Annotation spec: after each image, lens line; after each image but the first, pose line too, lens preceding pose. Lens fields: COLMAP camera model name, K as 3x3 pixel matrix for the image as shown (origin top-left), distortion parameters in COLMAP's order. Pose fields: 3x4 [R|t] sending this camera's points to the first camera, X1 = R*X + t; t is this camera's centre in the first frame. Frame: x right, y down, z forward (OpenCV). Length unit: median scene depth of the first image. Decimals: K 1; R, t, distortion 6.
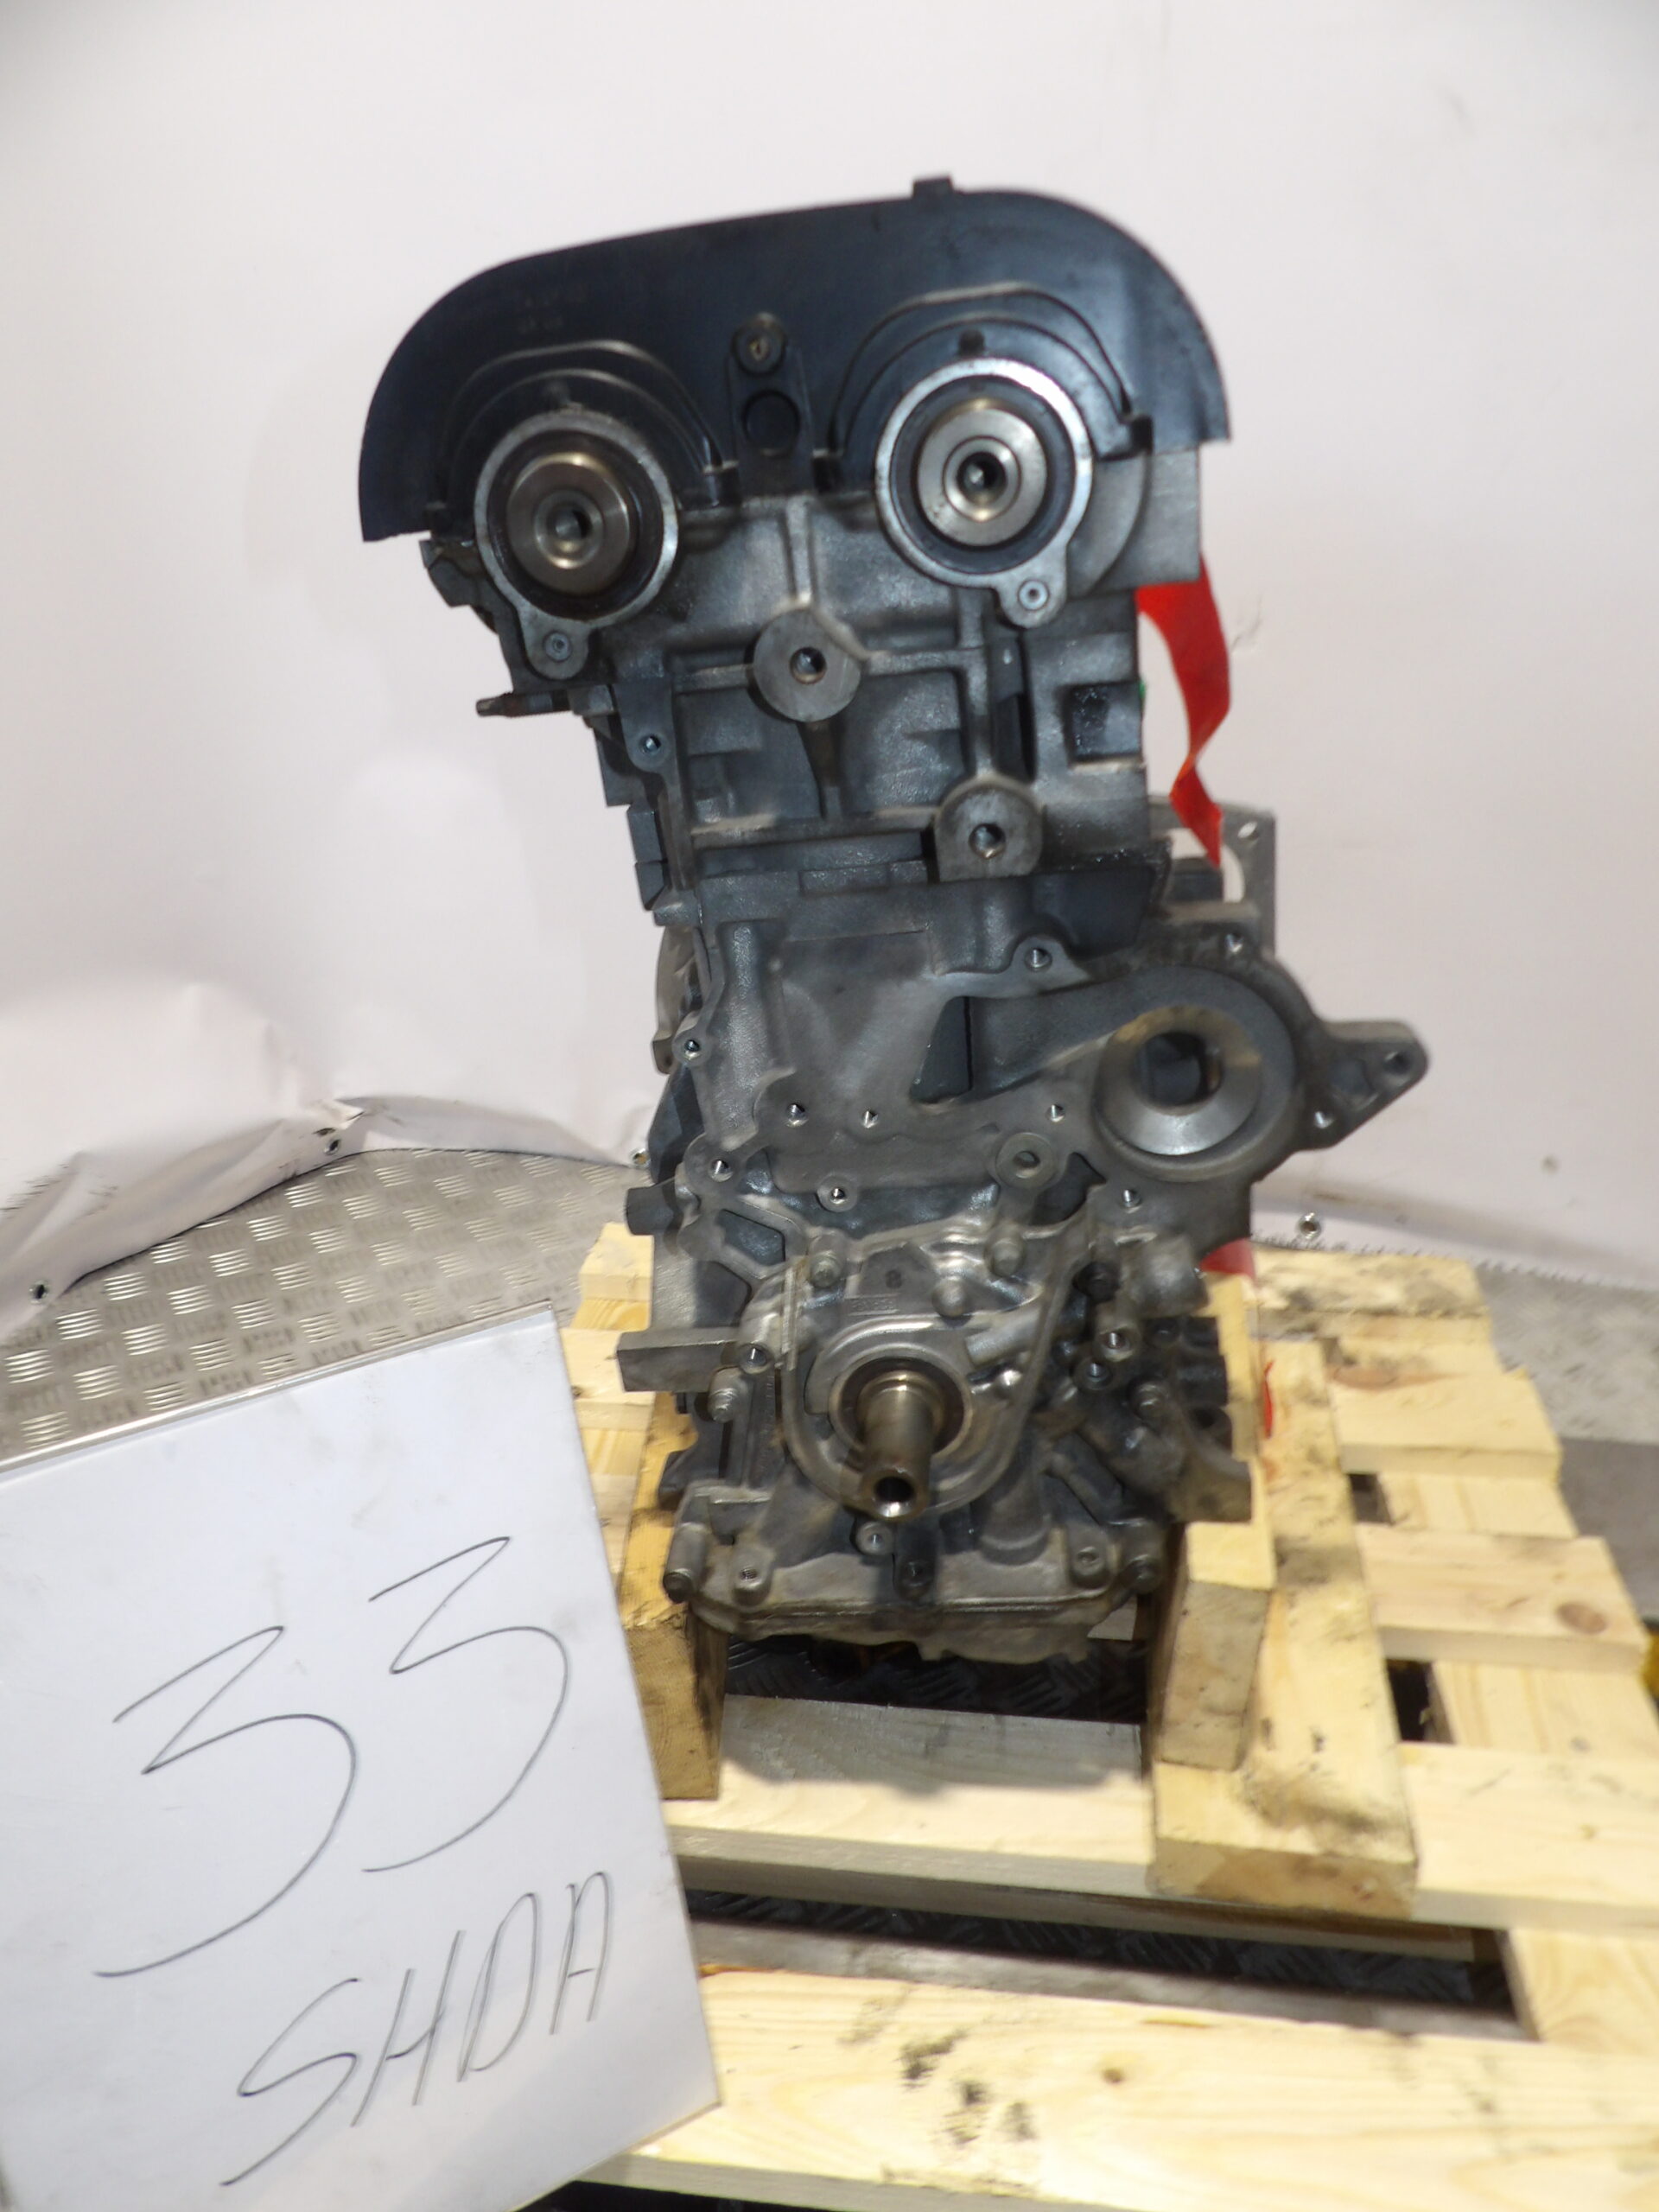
lens RADIAL K [[1592.1, 0, 829.5], [0, 1592.1, 1106.0], [0, 0, 1]] dist [-0.001519, -0.000331]
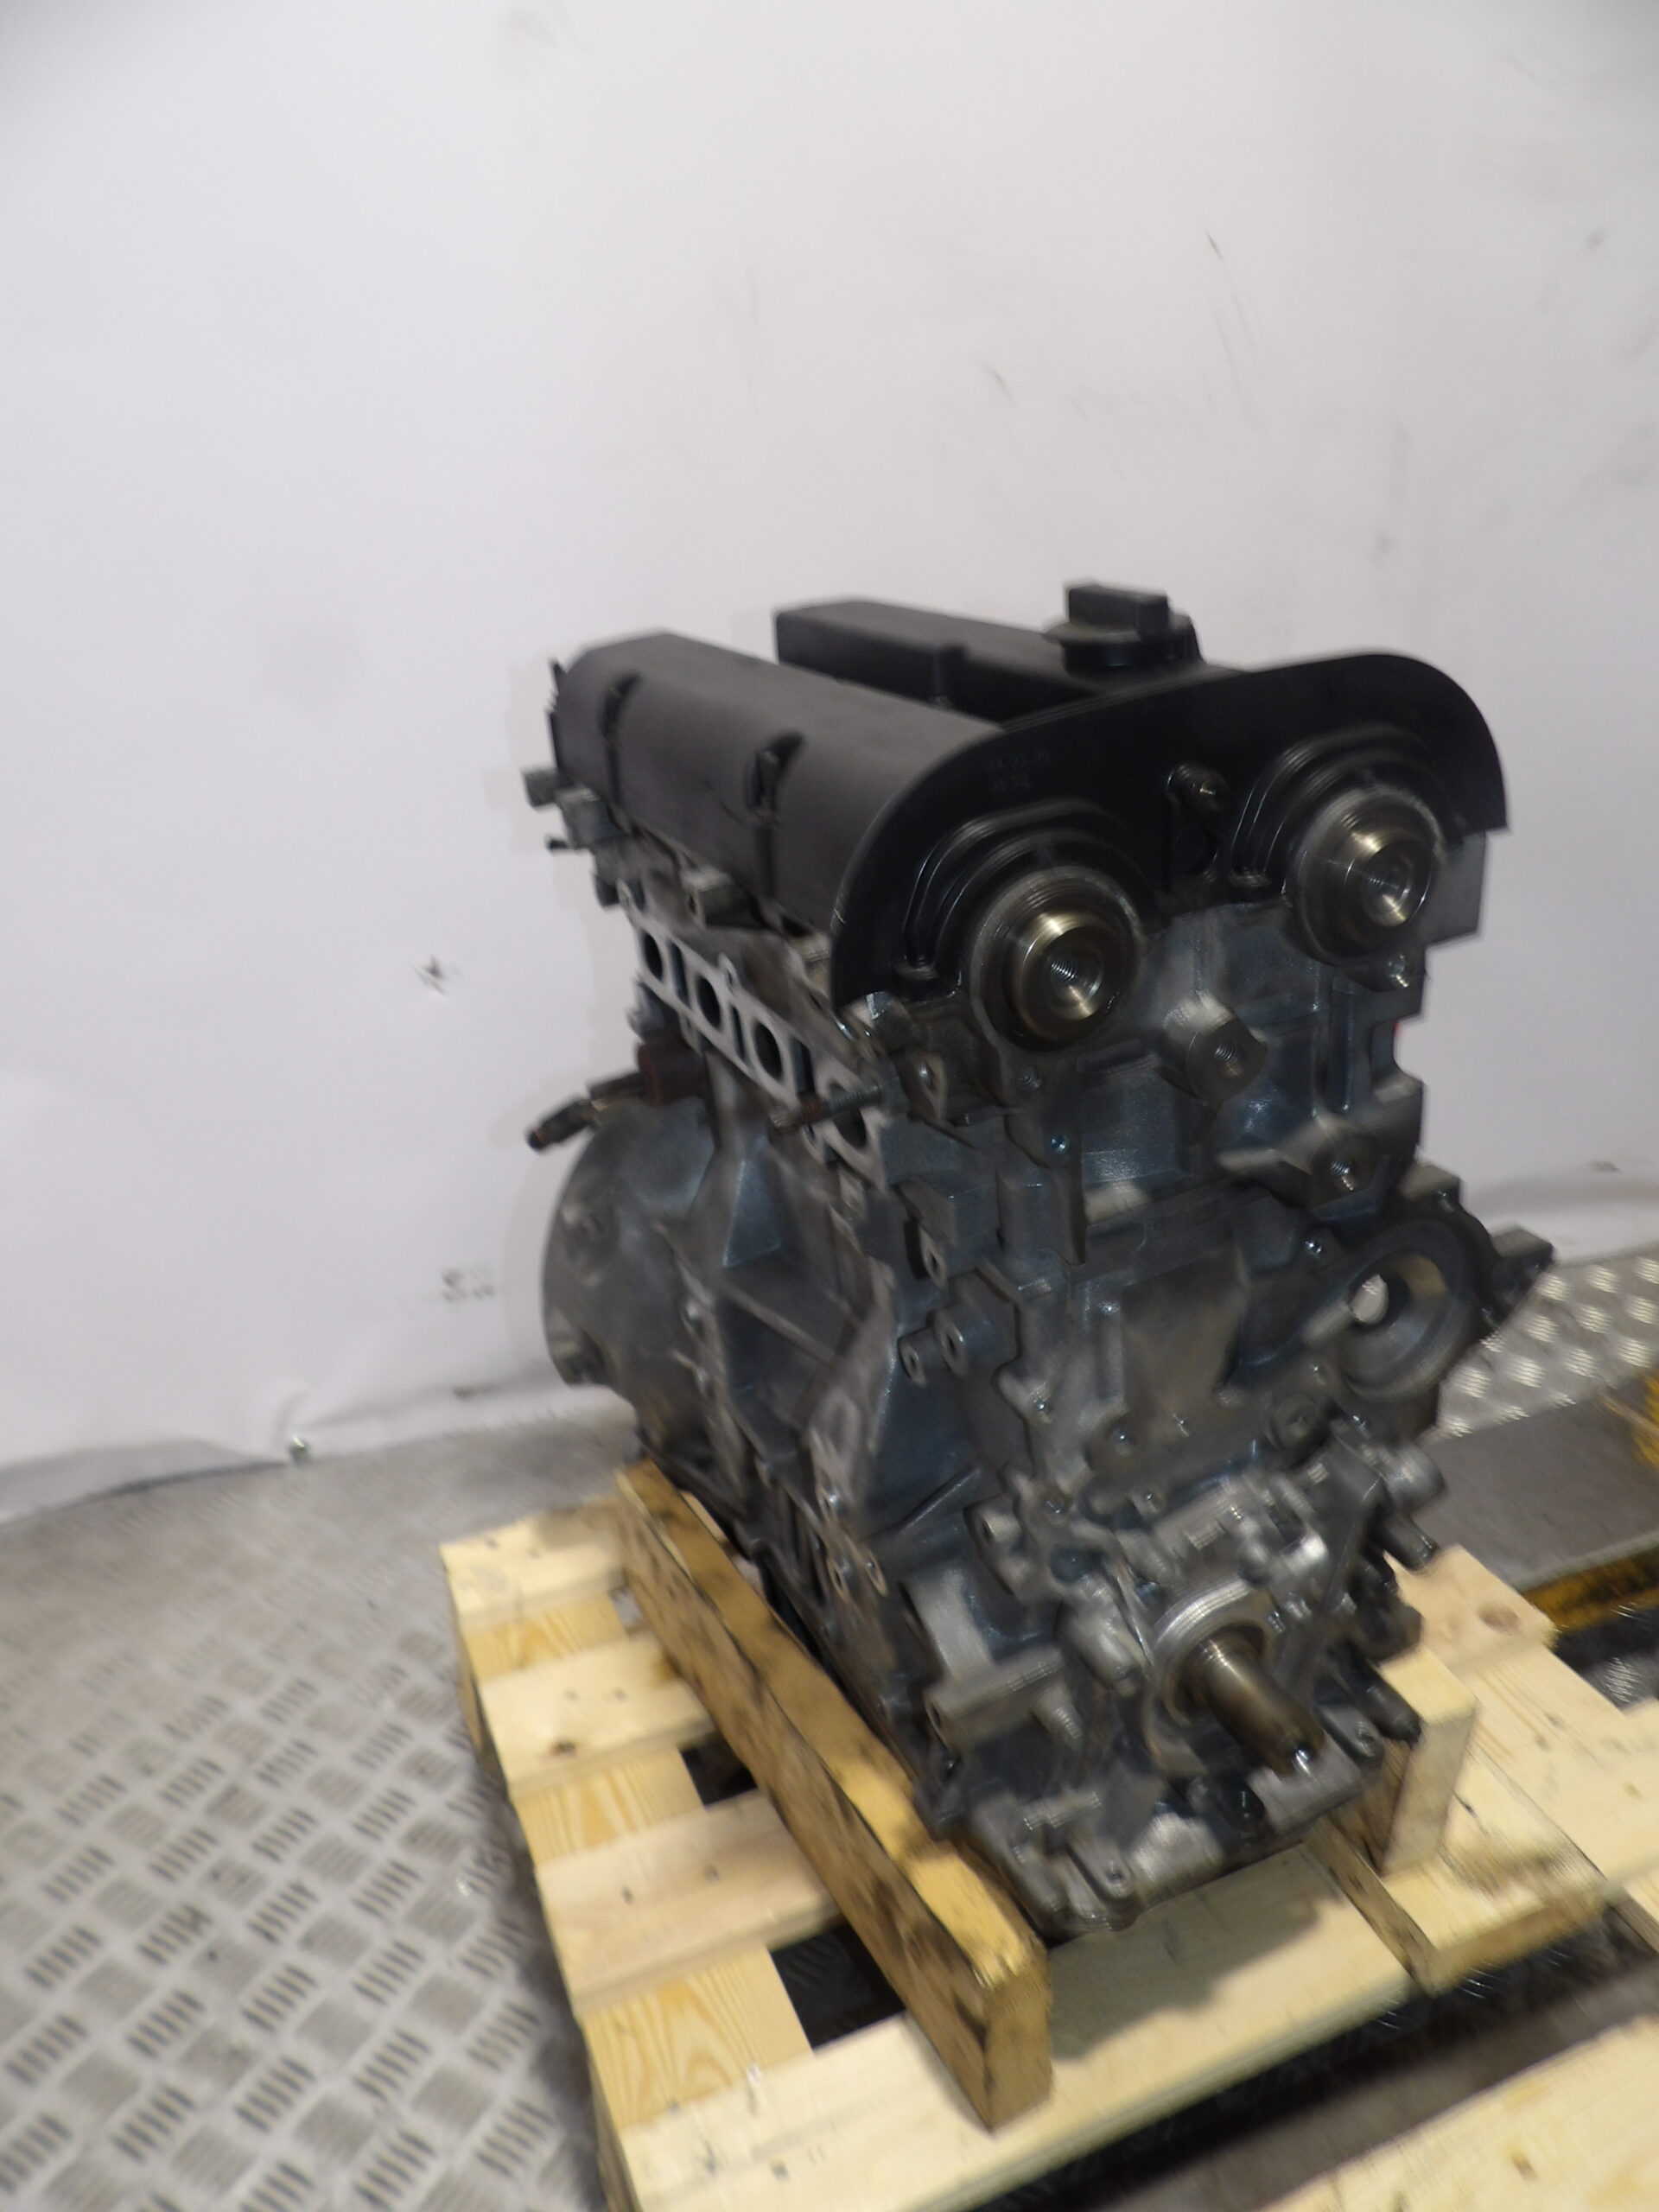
lens RADIAL K [[1592.1, 0, 829.5], [0, 1592.1, 1106.0], [0, 0, 1]] dist [-0.001519, -0.000331]
pose [[0.861394, -0.194203, 0.469345, -0.594081], [0.216022, 0.976360, 0.007525, -0.238640], [-0.459711, 0.094907, 0.882983, 0.125478]]
